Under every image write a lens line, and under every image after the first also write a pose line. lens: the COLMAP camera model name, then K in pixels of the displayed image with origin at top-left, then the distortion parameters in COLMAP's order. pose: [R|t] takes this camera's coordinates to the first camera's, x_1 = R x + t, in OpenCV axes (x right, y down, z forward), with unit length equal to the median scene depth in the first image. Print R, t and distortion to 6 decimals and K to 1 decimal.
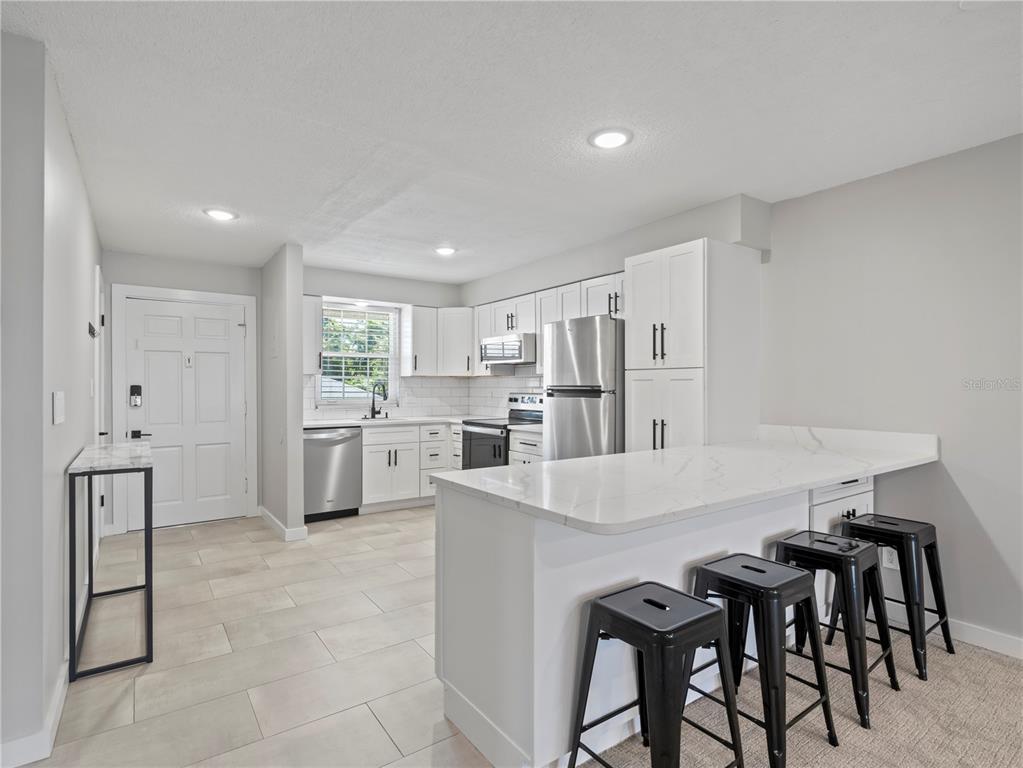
lens RADIAL K [[526.5, 0, 508.3], [0, 526.5, 390.7], [0, 0, 1]] dist [-0.000085, 0.000821]
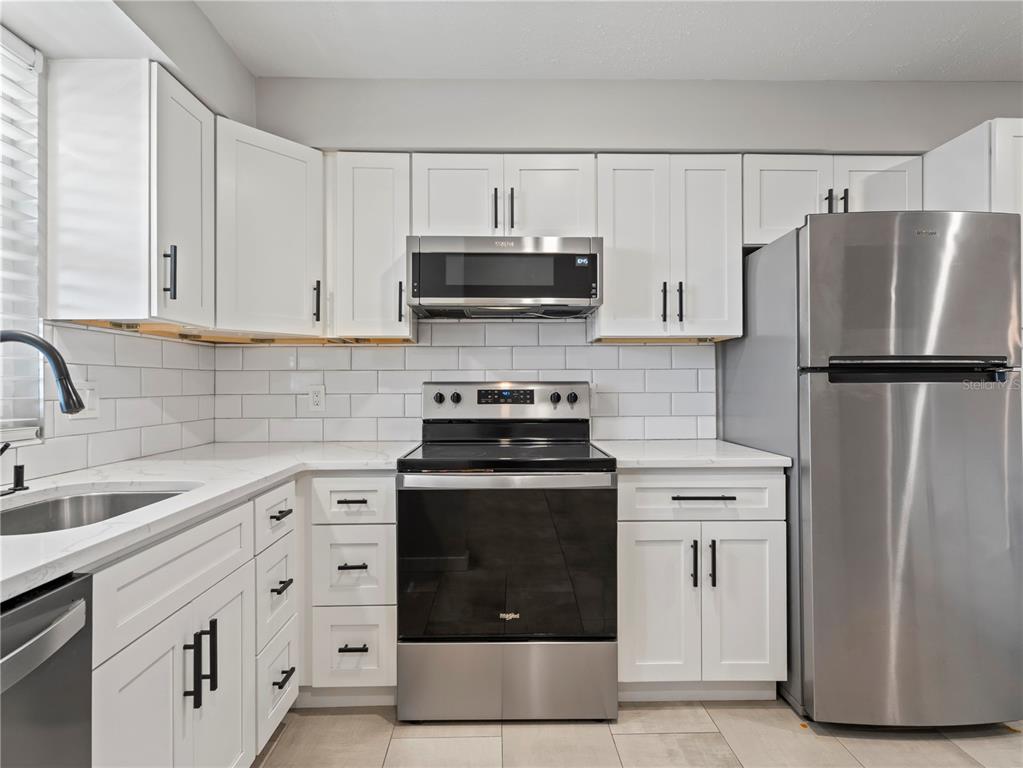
lens RADIAL K [[524.5, 0, 511.5], [0, 524.5, 384.0], [0, 0, 1]] dist [-0.001608, 0.000028]
pose [[0.557128, -0.001313, 0.830426, -0.336055], [0.011174, 0.999920, -0.005916, 0.010062], [-0.830352, 0.012575, 0.557098, 0.768007]]
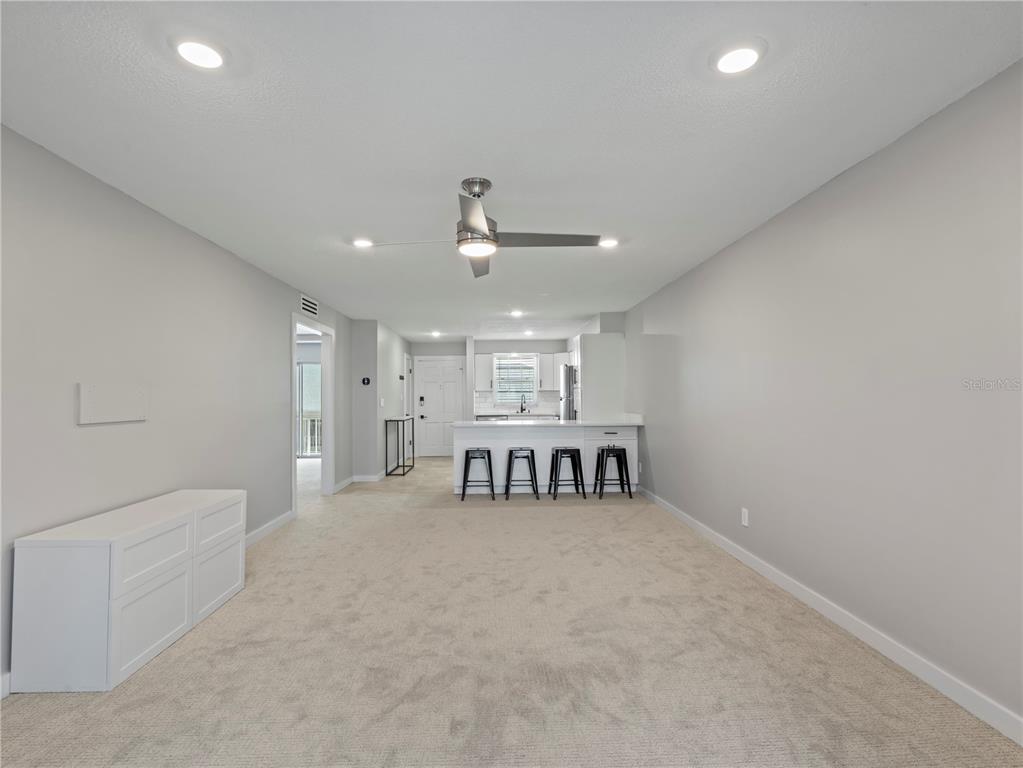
lens RADIAL K [[524.8, 0, 504.3], [0, 524.8, 387.0], [0, 0, 1]] dist [-0.001247, 0.000663]
pose [[0.831245, -0.019873, -0.555551, 0.835829], [0.003980, 0.999548, -0.029801, 0.016325], [0.555892, 0.022560, 0.830949, -0.701535]]
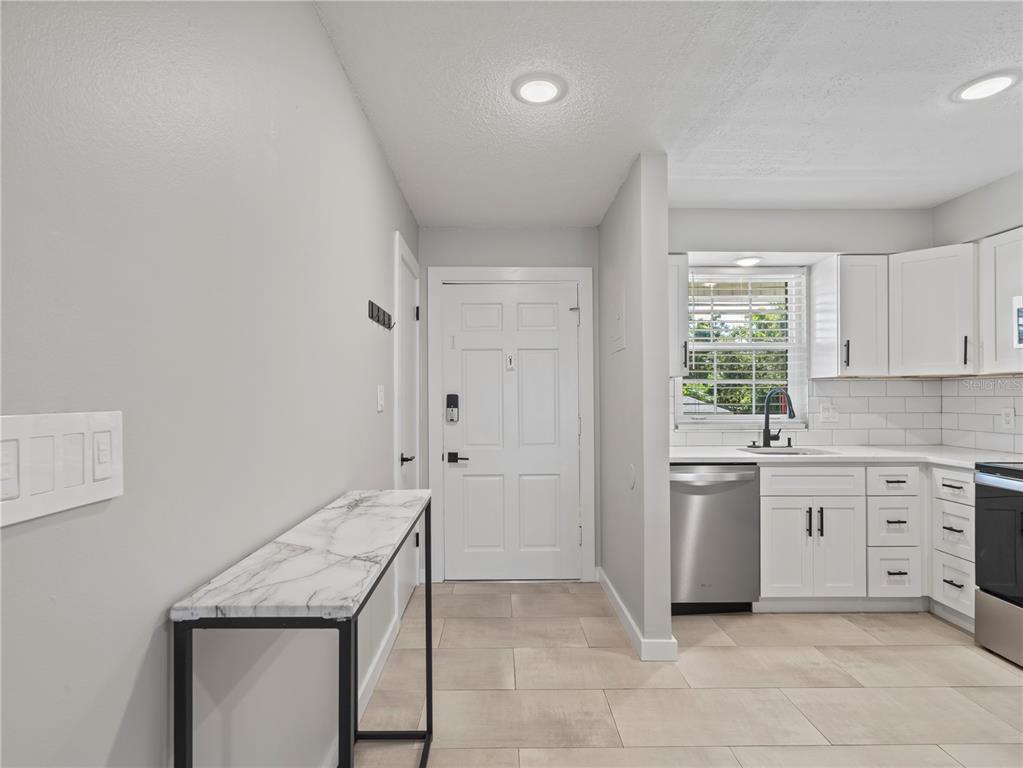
lens RADIAL K [[526.5, 0, 508.3], [0, 526.5, 390.7], [0, 0, 1]] dist [-0.000085, 0.000821]
pose [[0.827643, -0.007977, -0.561198, -0.176530], [-0.001035, 0.999876, -0.015739, -0.003348], [0.561254, 0.013607, 0.827532, 0.352108]]
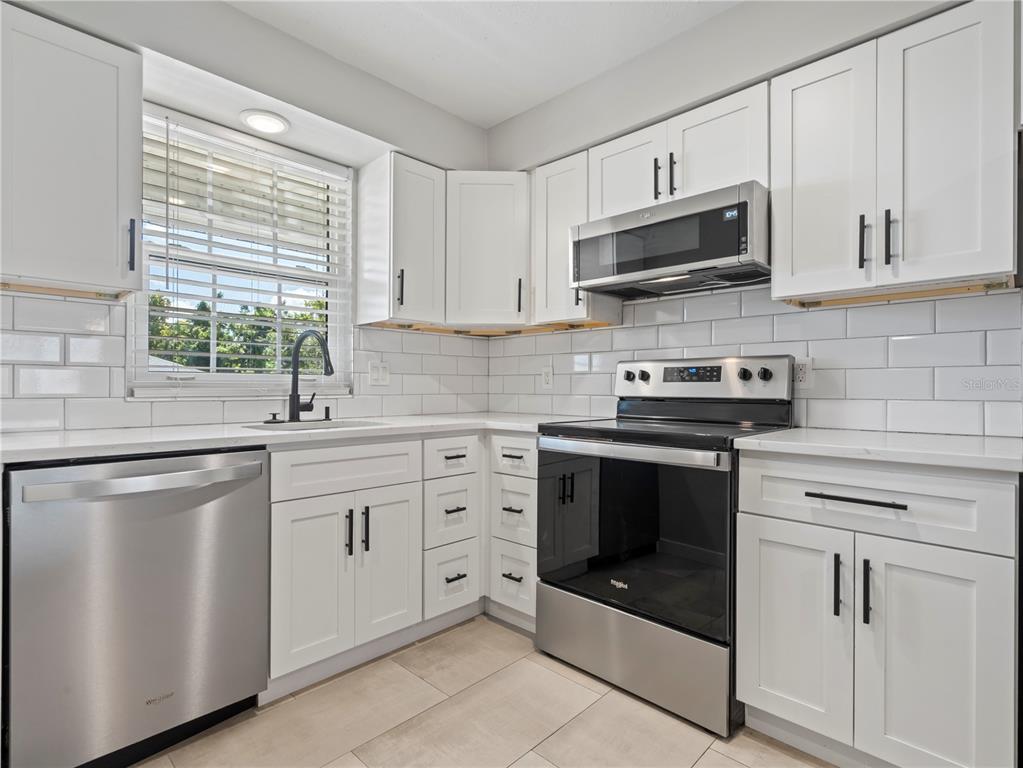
lens RADIAL K [[524.8, 0, 504.3], [0, 524.8, 387.0], [0, 0, 1]] dist [-0.001247, 0.000663]
pose [[0.983242, 0.000597, 0.182307, -0.188937], [0.000641, 0.999977, -0.006733, 0.031721], [-0.182307, 0.006737, 0.983219, 0.632654]]
